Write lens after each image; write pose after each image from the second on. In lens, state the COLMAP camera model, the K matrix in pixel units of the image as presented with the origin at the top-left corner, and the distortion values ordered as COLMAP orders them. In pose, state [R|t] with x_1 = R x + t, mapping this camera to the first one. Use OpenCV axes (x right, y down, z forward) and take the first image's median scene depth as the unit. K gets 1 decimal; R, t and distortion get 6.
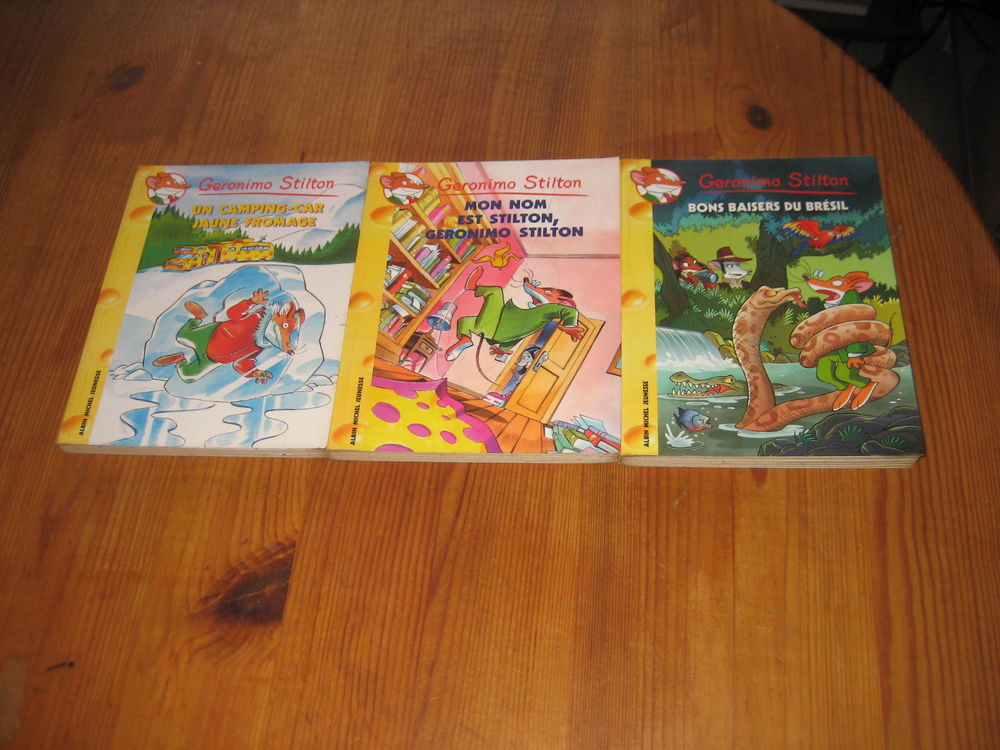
lens RADIAL K [[1039.9, 0, 507.2], [0, 1039.9, 377.9], [0, 0, 1]] dist [-0.150780, 0.187437]
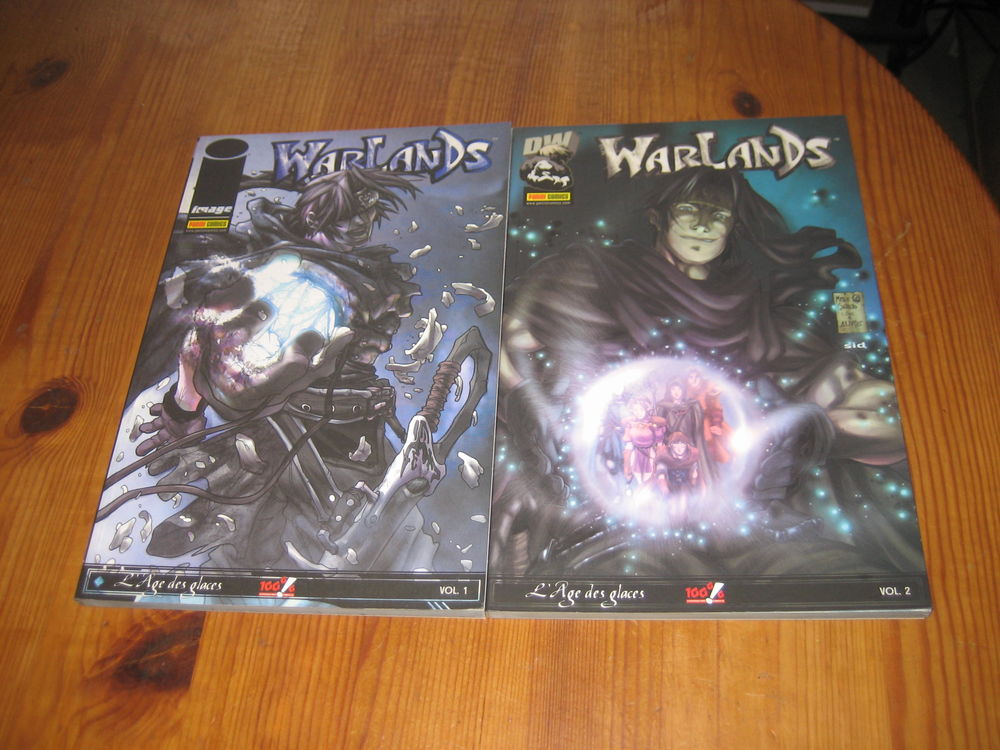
lens RADIAL K [[1039.9, 0, 507.2], [0, 1039.9, 377.9], [0, 0, 1]] dist [-0.150780, 0.187437]
pose [[0.999924, -0.009166, -0.008198, 0.054516], [0.008994, 0.999743, -0.020817, -0.001155], [0.008386, 0.020742, 0.999750, 0.145605]]
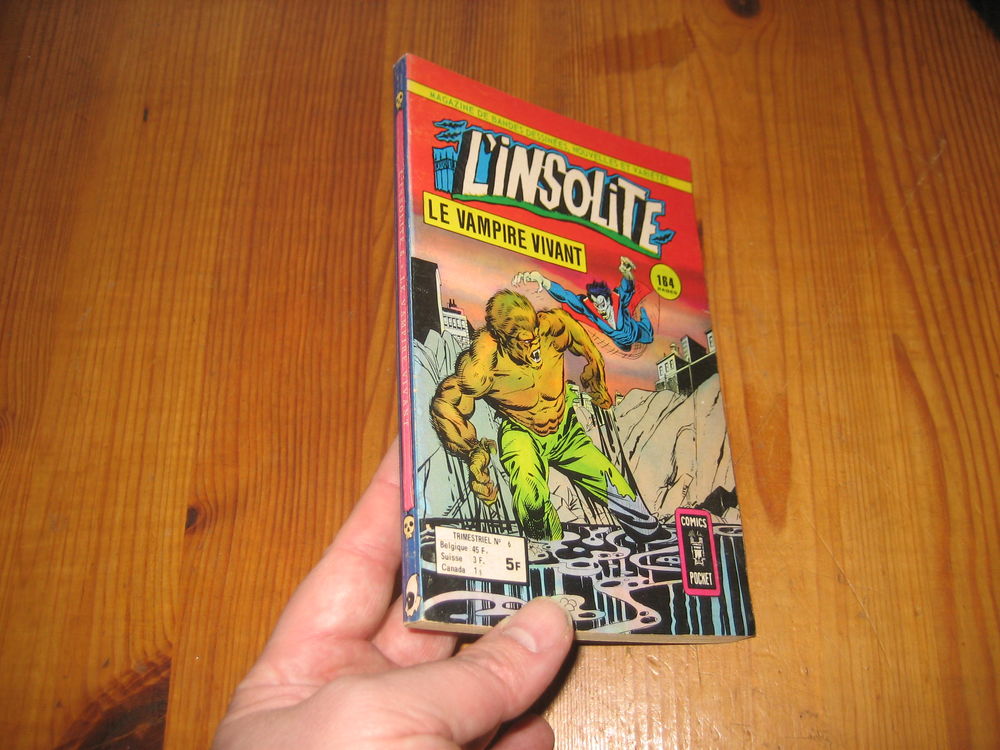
lens RADIAL K [[1039.9, 0, 507.2], [0, 1039.9, 377.9], [0, 0, 1]] dist [-0.150780, 0.187437]
pose [[0.995346, -0.096160, -0.006354, 0.068422], [0.096144, 0.986357, 0.133629, -0.125833], [-0.006582, -0.133618, 0.991011, 0.291143]]
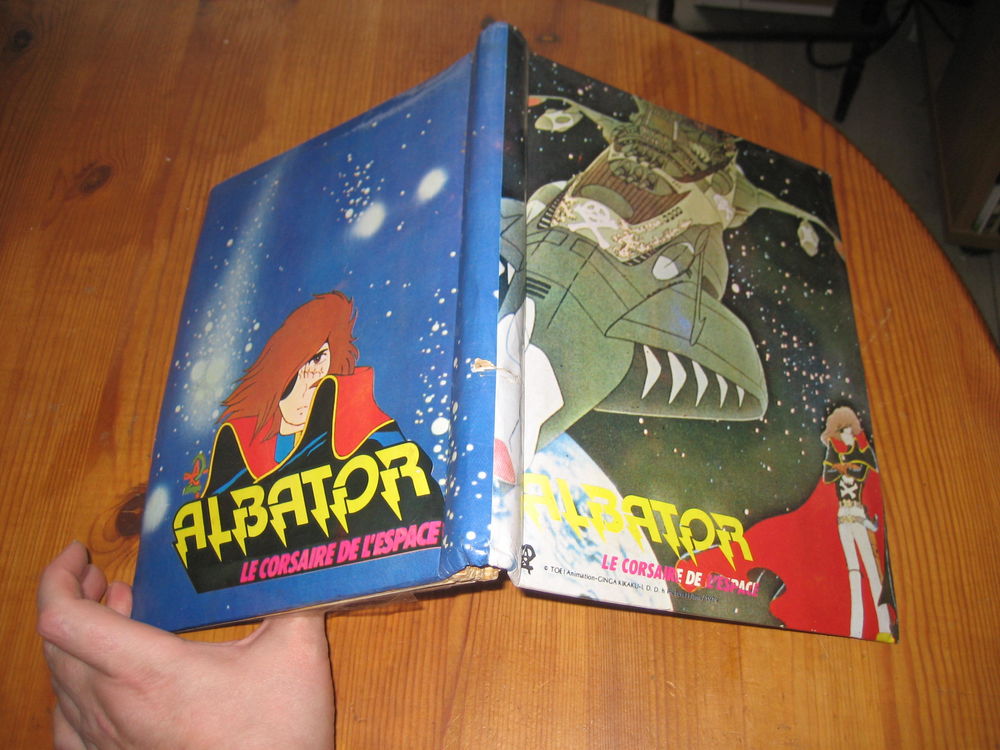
lens RADIAL K [[1039.9, 0, 507.2], [0, 1039.9, 377.9], [0, 0, 1]] dist [-0.150780, 0.187437]
pose [[0.998191, -0.055961, 0.021978, -0.015430], [0.055221, 0.997931, 0.032923, -0.158003], [-0.023775, -0.031650, 0.999216, 0.009194]]
